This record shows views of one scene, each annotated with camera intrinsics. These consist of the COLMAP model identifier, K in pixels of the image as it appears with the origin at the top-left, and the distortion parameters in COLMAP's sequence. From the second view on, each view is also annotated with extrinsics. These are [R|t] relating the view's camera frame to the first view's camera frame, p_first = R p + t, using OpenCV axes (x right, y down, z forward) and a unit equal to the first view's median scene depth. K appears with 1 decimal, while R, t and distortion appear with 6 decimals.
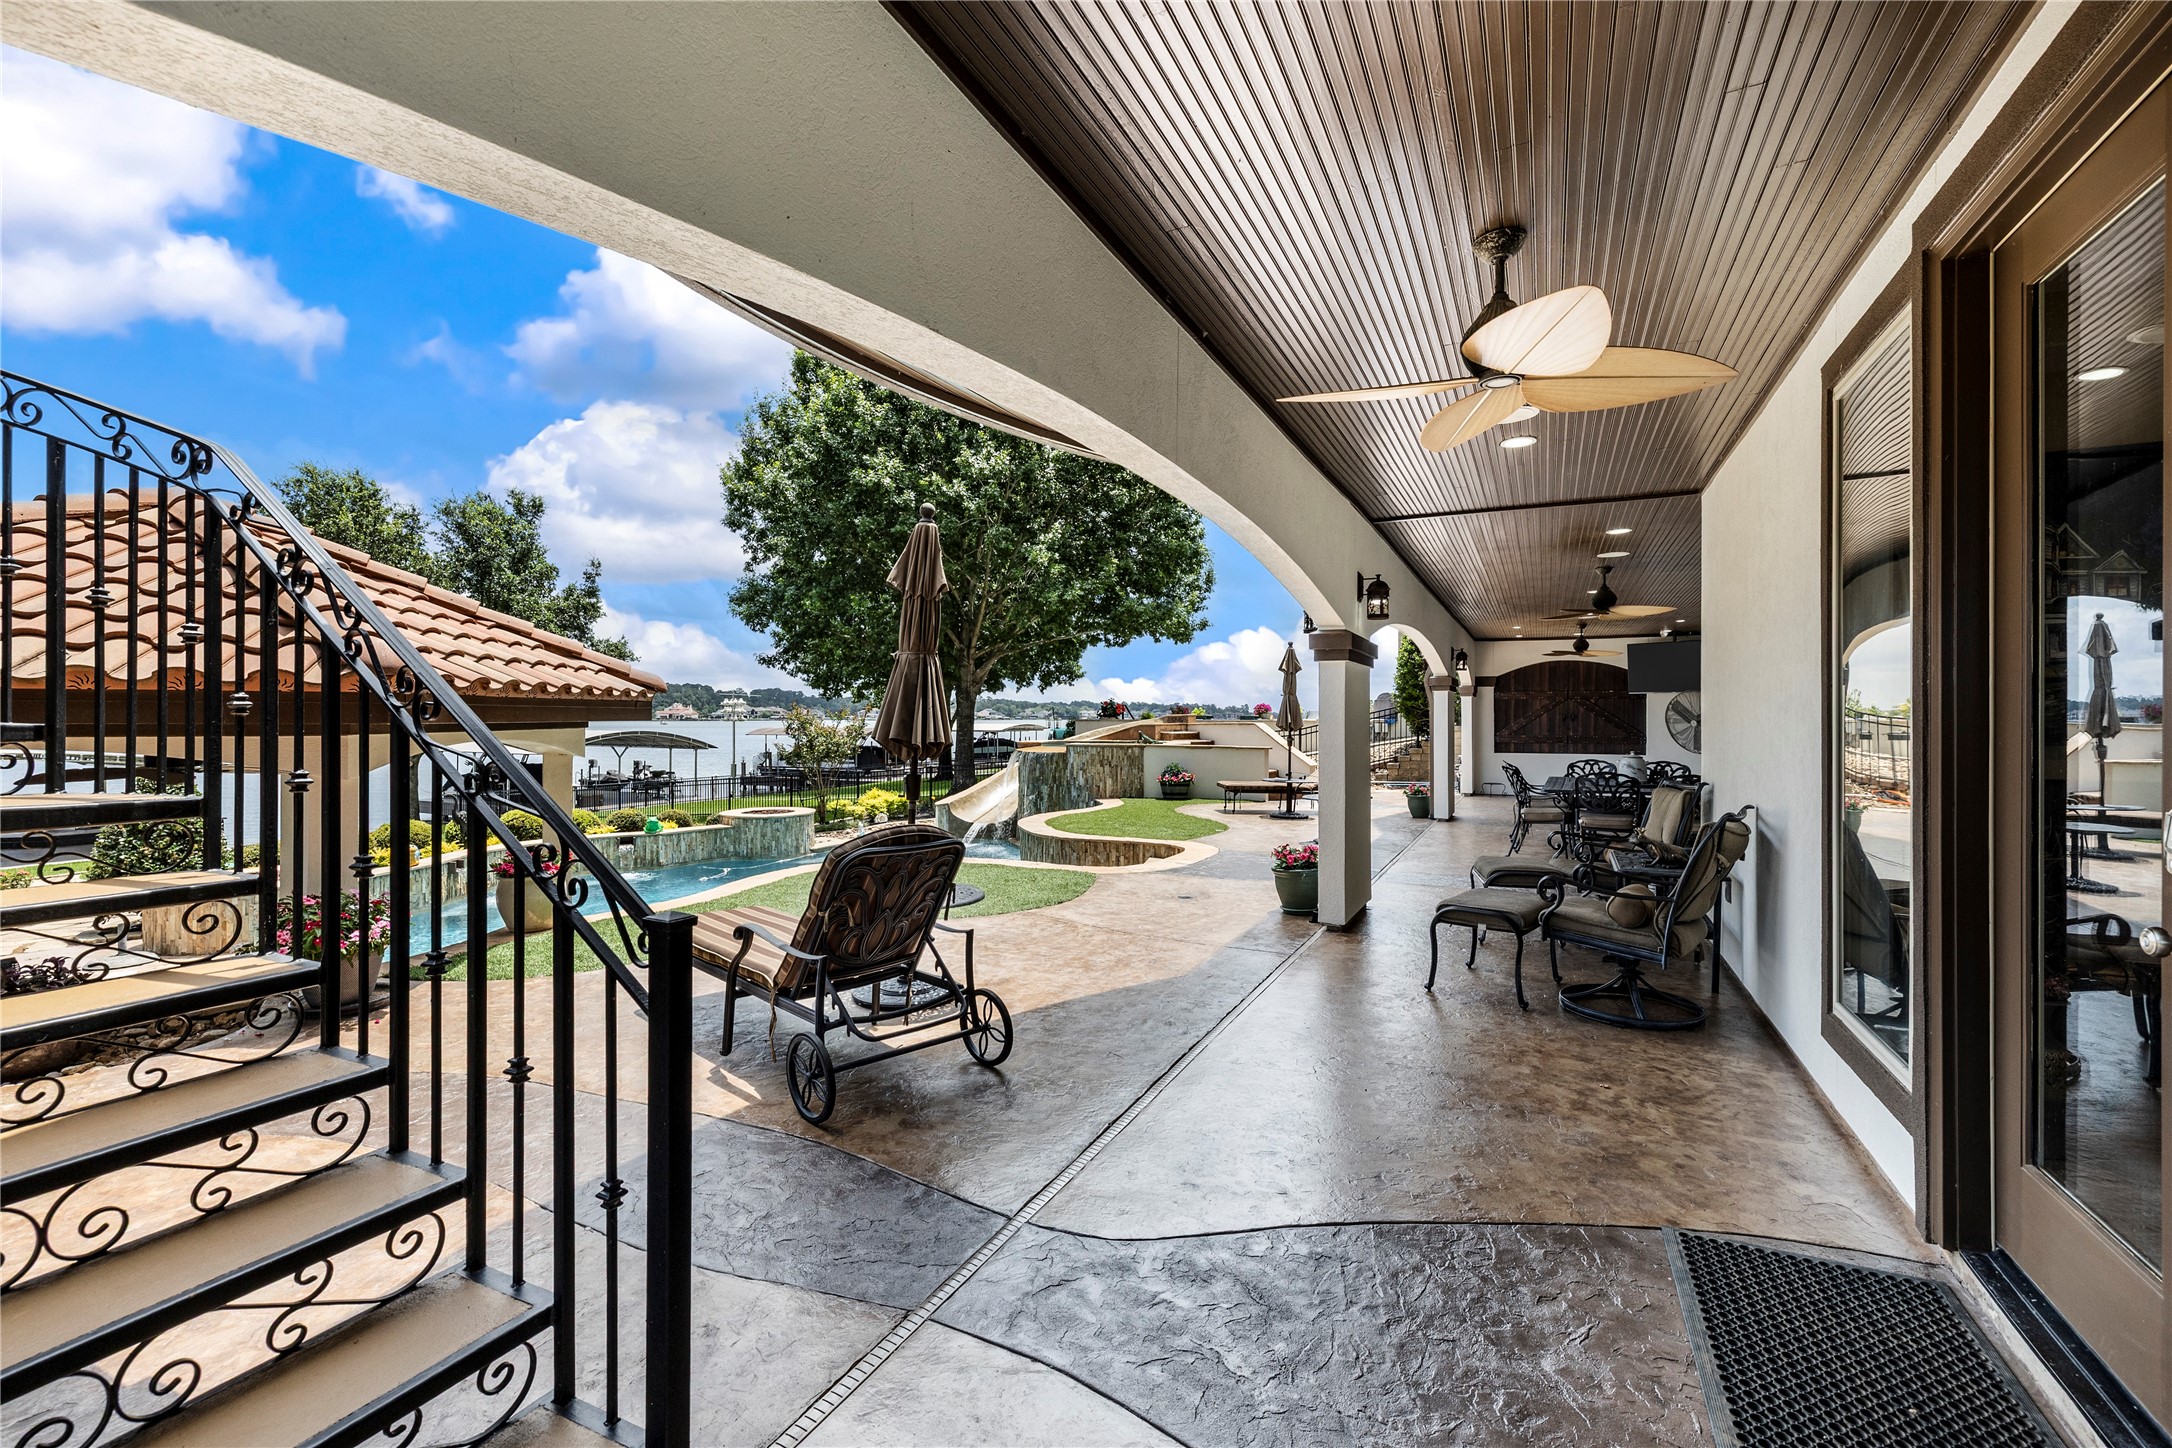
lens RADIAL K [[931.8, 0, 1092.8], [0, 931.8, 719.8], [0, 0, 1]] dist [0.000764, 0.000026]
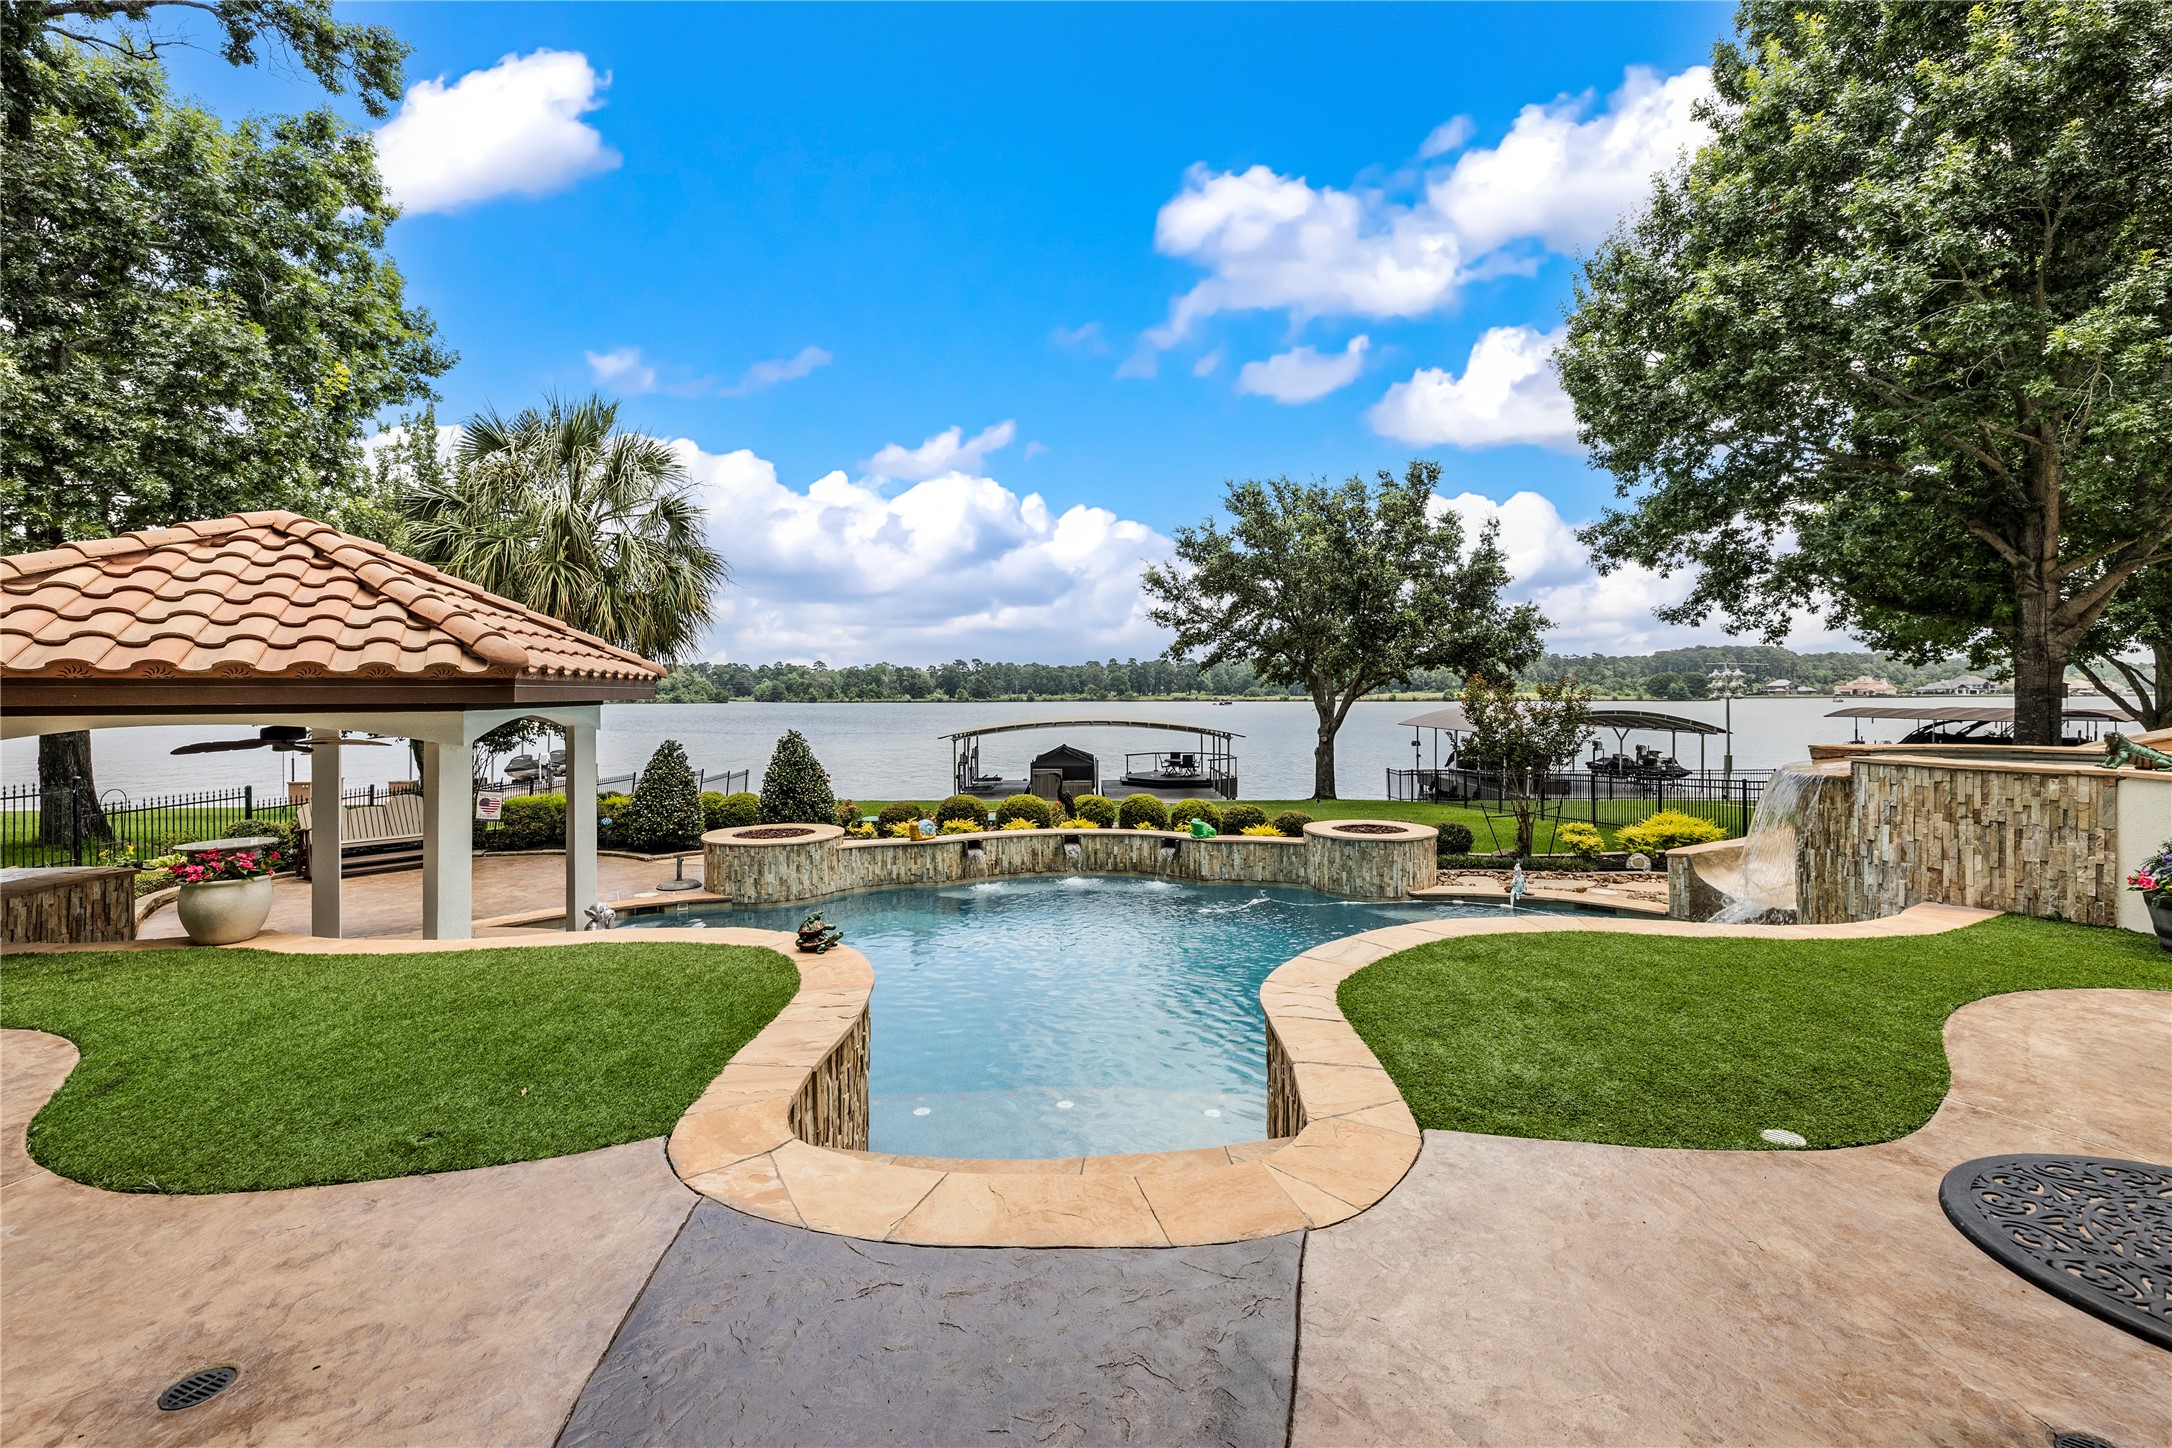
lens RADIAL K [[931.6, 0, 1088.9], [0, 931.6, 692.7], [0, 0, 1]] dist [0.009013, -0.000016]
pose [[0.433439, -0.006157, -0.901162, 0.117316], [0.002612, 0.999981, -0.005576, -0.000722], [0.901179, 0.000063, 0.433447, 0.296687]]
